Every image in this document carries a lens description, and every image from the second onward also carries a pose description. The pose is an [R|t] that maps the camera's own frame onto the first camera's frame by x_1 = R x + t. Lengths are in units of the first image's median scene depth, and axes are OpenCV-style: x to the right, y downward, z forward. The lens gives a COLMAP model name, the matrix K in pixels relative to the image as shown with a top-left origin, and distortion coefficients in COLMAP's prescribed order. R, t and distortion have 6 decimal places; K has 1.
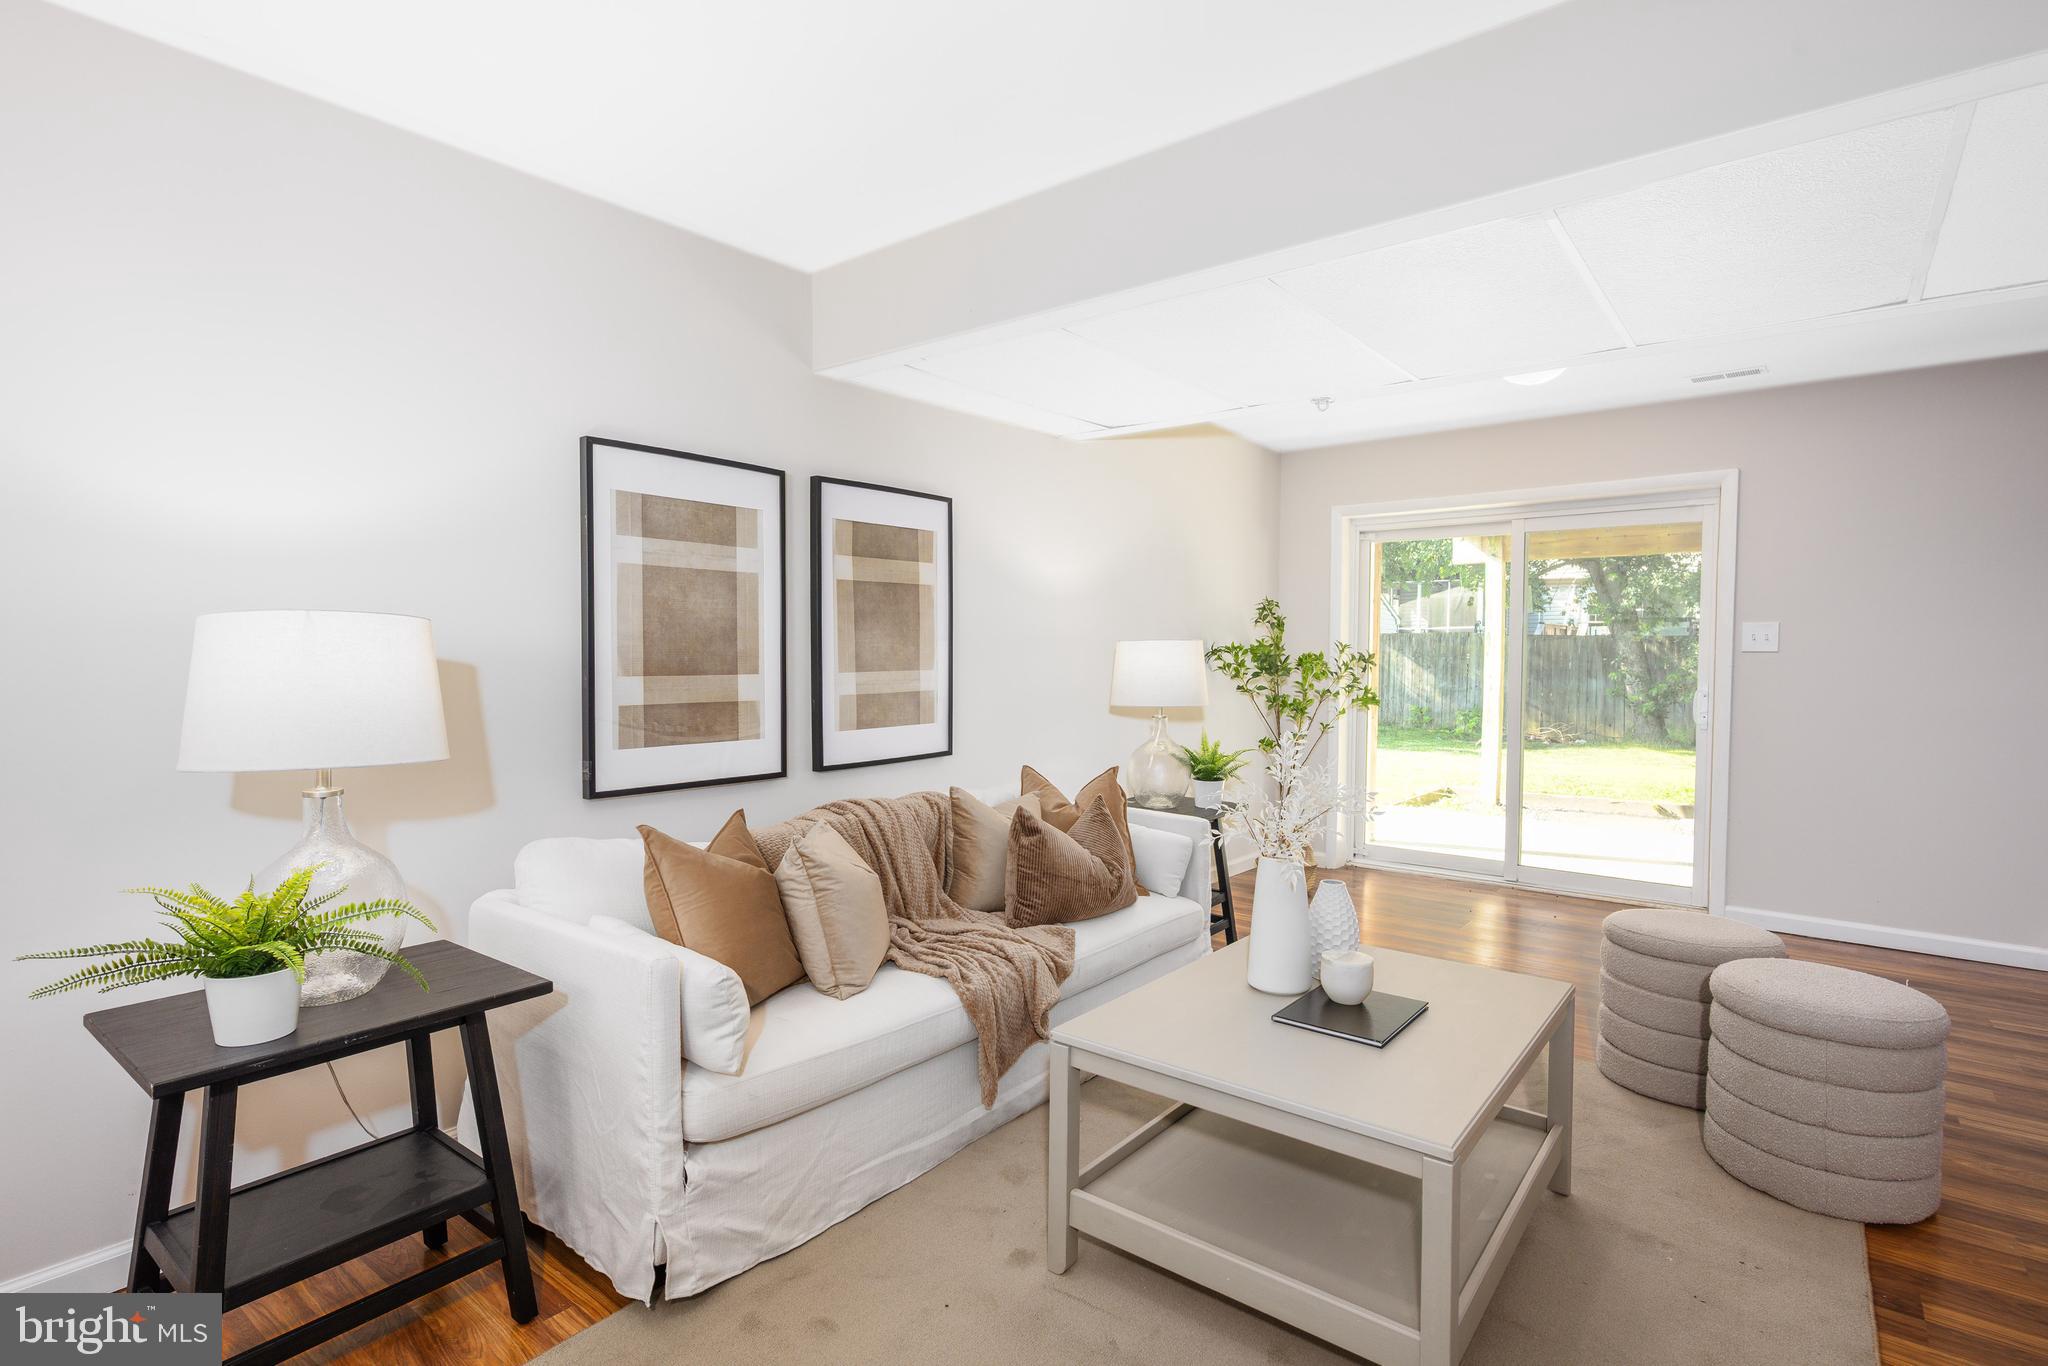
lens RADIAL K [[1006.0, 0, 1028.8], [0, 1006.0, 693.0], [0, 0, 1]] dist [0.007988, 0.003209]
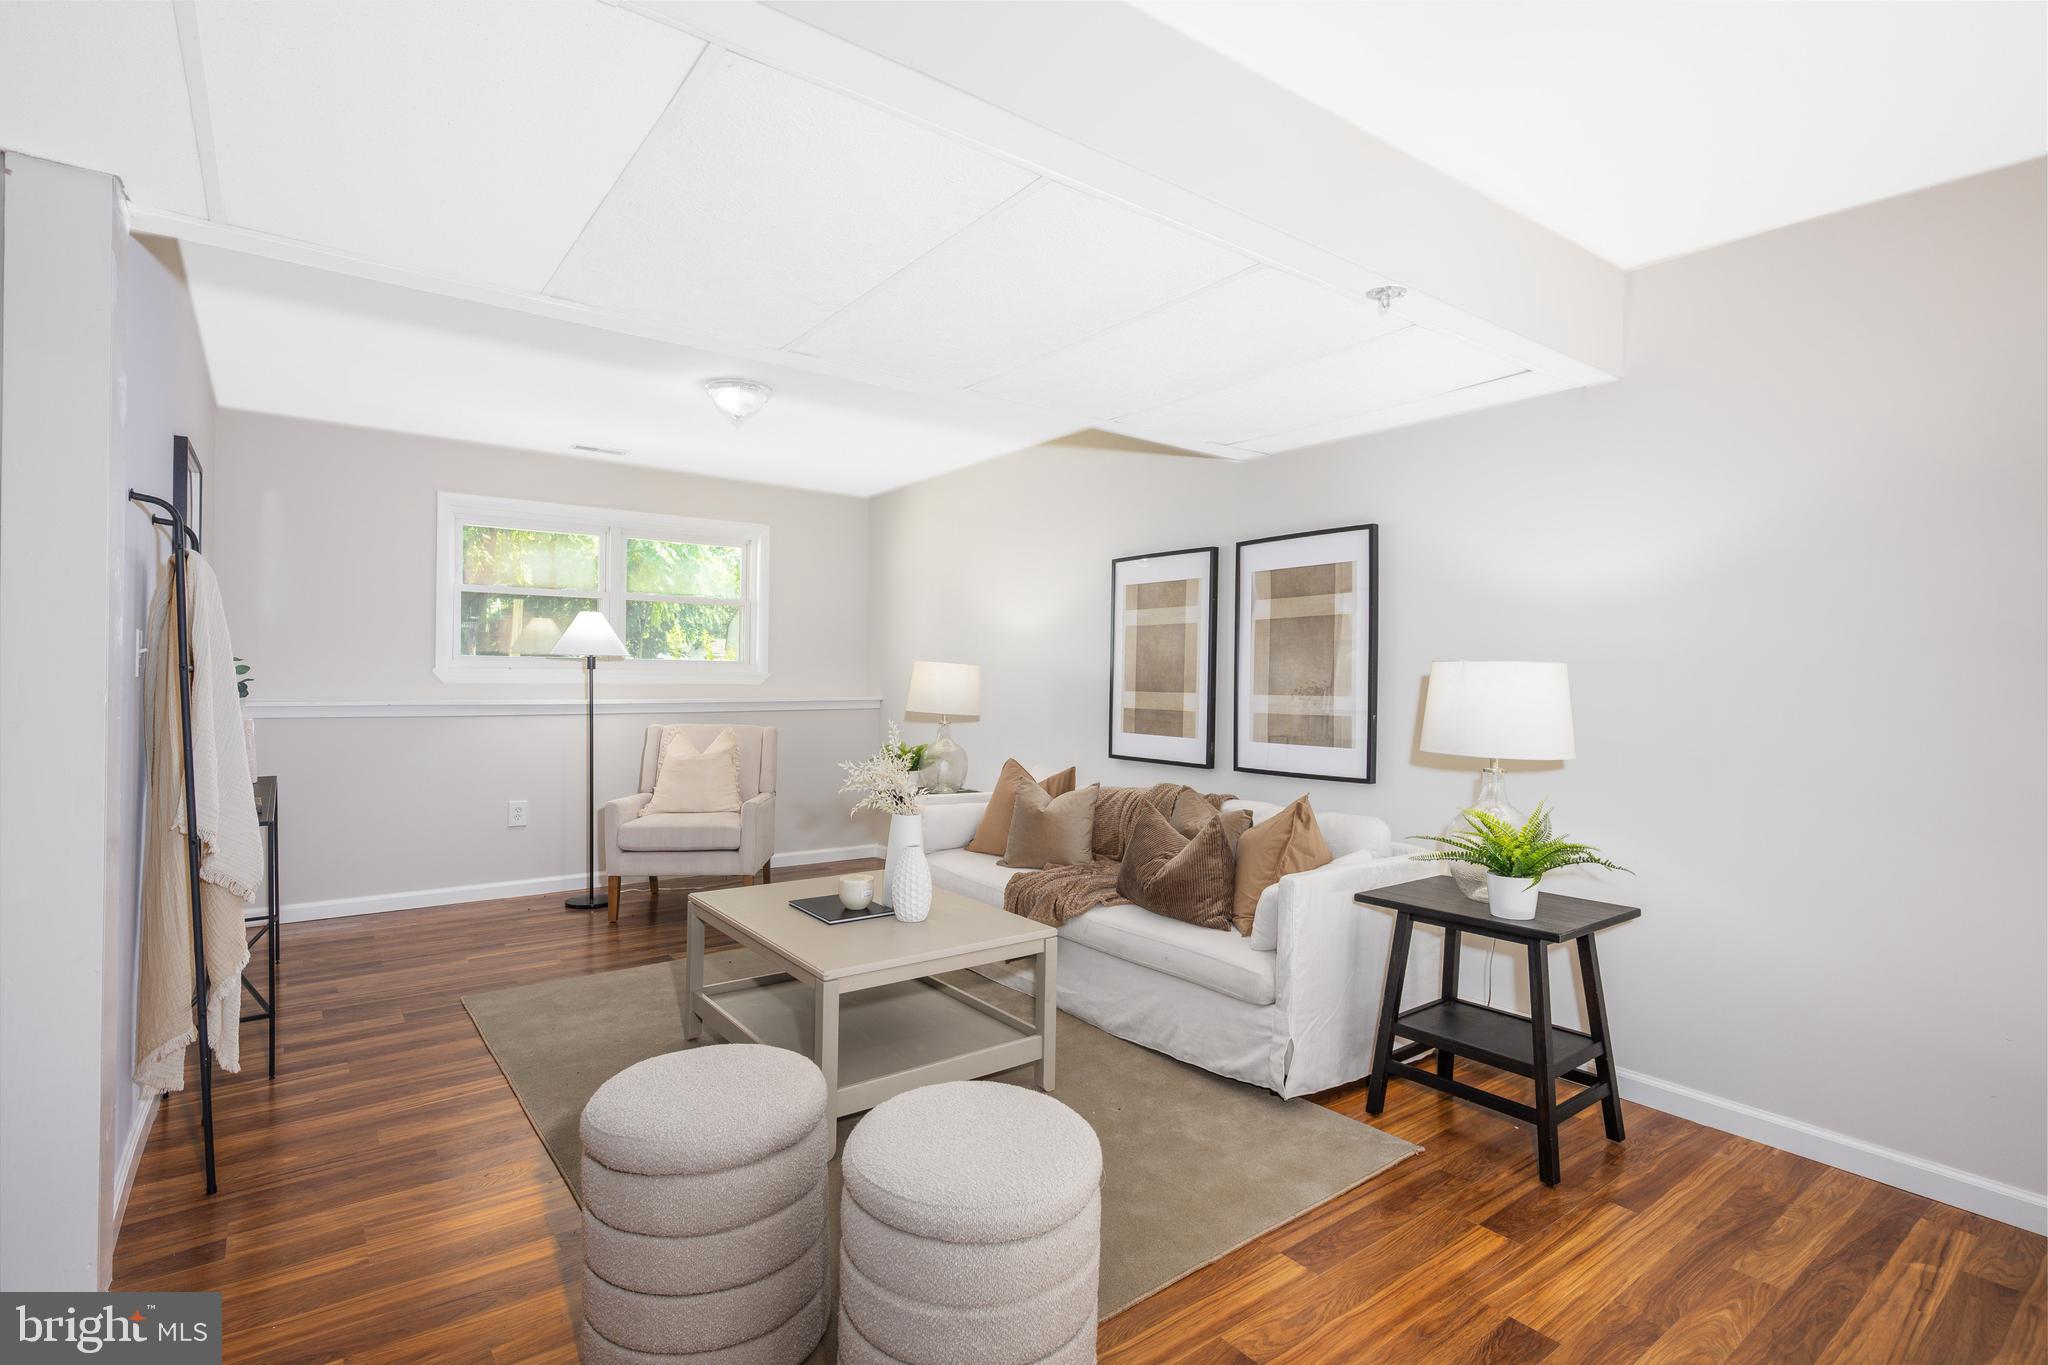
lens RADIAL K [[1006.0, 0, 1029.9], [0, 1006.0, 672.5], [0, 0, 1]] dist [0.007988, 0.003209]
pose [[-0.242761, 0.000339, -0.970086, 1.161652], [-0.042180, 0.999051, 0.010904, -0.052931], [0.969169, 0.043566, -0.242516, 1.106287]]
